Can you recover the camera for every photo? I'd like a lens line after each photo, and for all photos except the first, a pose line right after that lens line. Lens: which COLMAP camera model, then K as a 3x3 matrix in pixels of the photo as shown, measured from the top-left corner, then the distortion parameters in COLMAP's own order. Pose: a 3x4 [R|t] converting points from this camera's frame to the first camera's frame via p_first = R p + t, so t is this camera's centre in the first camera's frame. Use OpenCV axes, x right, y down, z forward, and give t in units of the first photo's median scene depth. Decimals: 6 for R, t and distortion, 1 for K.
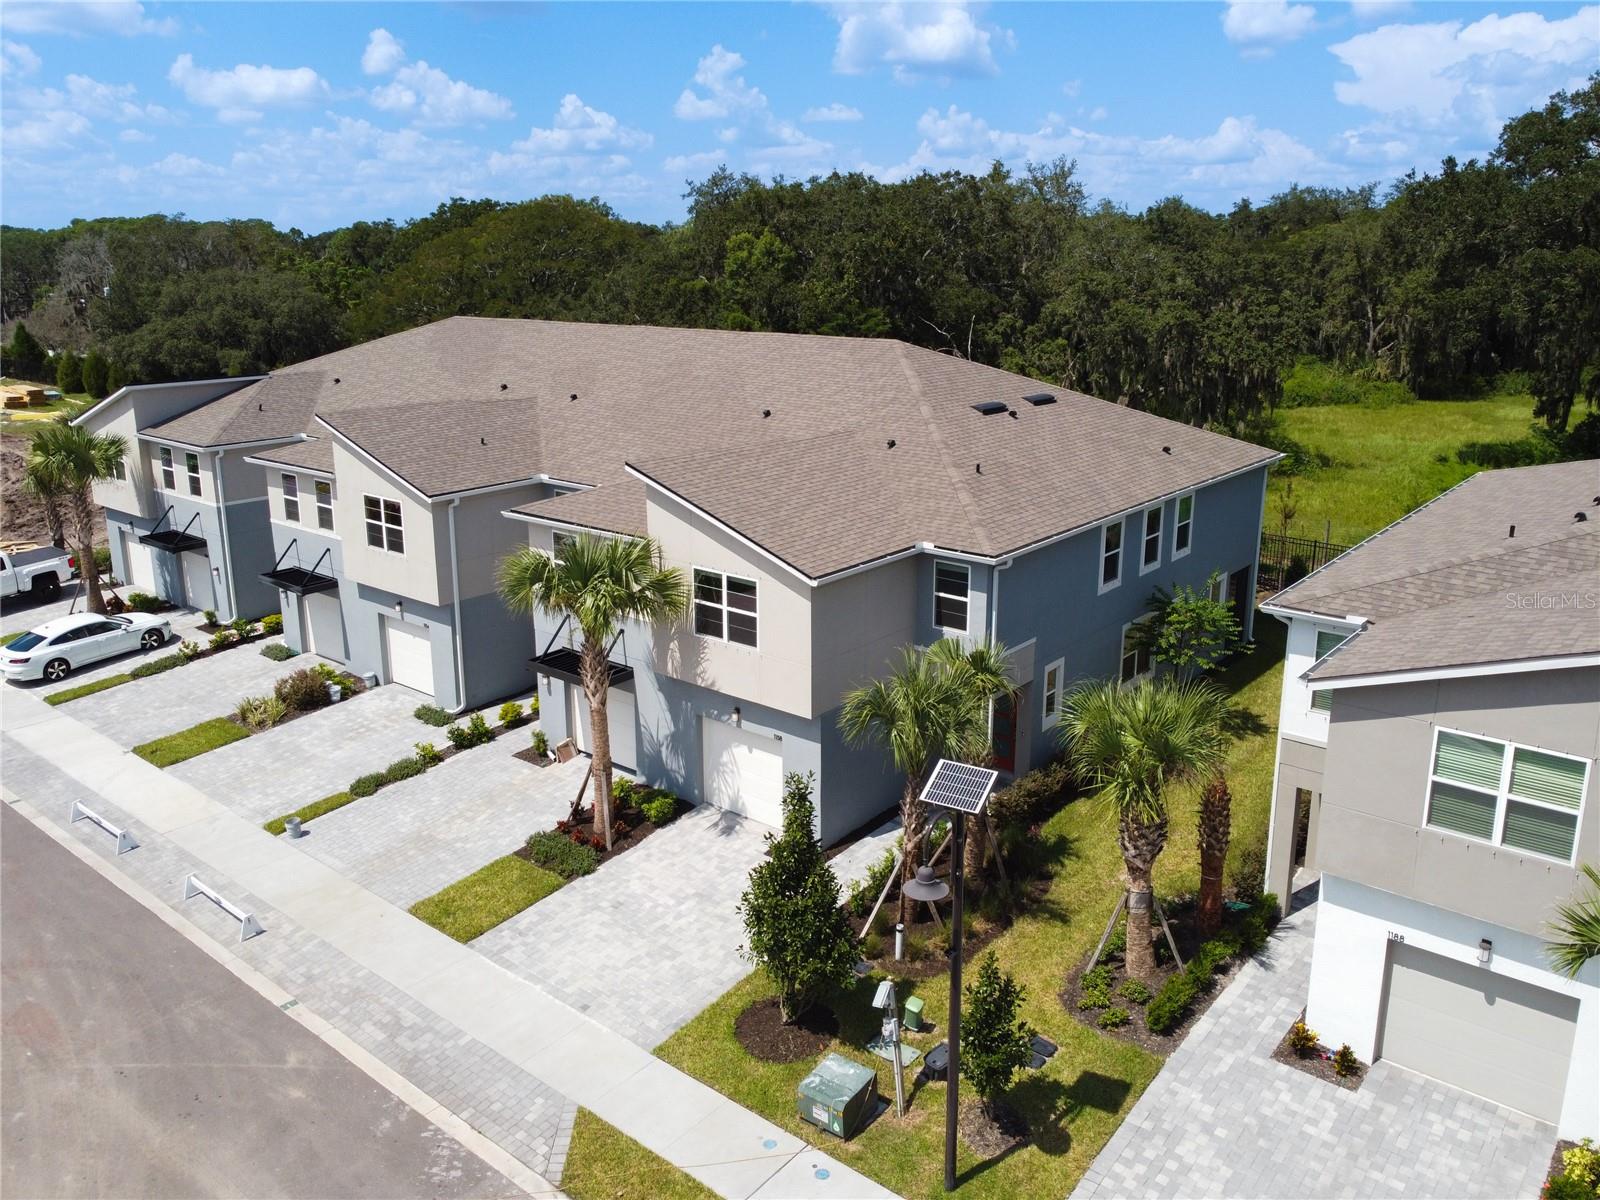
lens RADIAL K [[1228.9, 0, 800.4], [0, 1228.9, 556.9], [0, 0, 1]] dist [0.004702, -0.002934]
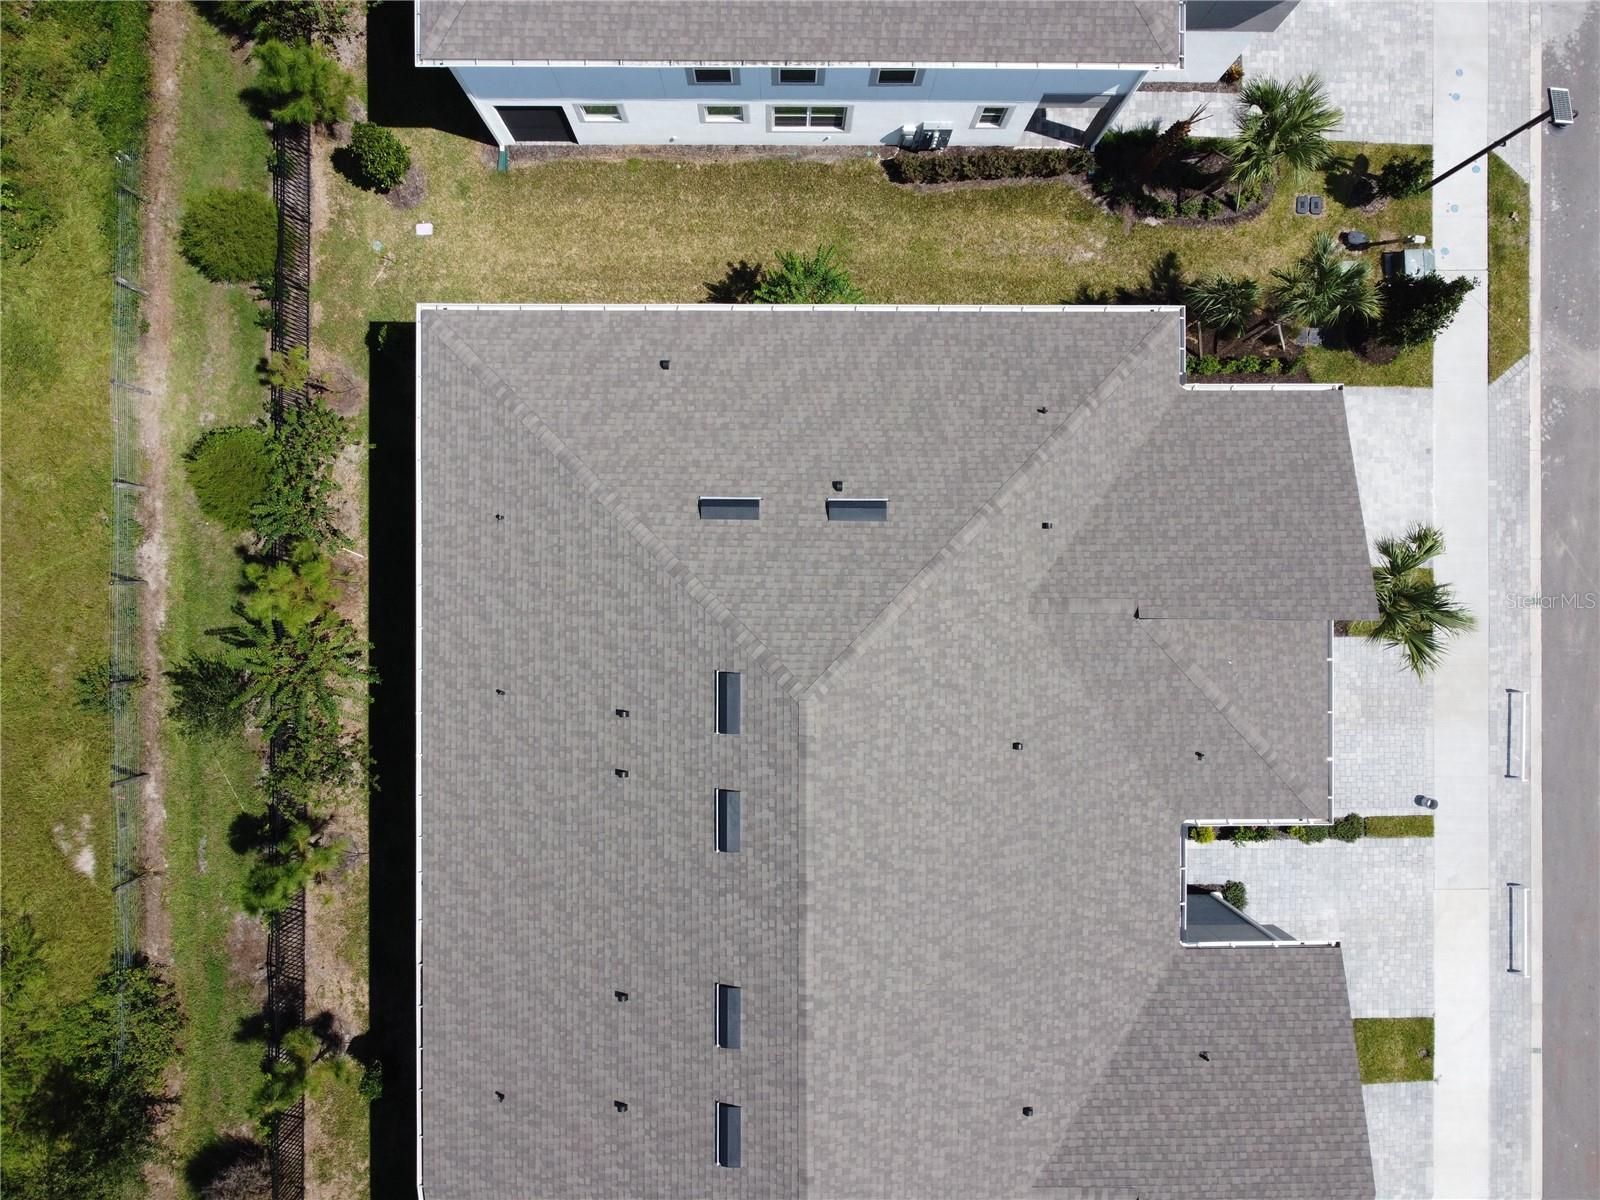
lens RADIAL K [[1206.2, 0, 800.0], [0, 1206.2, 600.0], [0, 0, 1]] dist [-0.000643, -0.004379]
pose [[-0.635496, -0.772039, -0.010014, 0.175936], [0.175650, -0.157190, 0.971822, -1.104624], [-0.751859, 0.615830, 0.235502, 1.117199]]
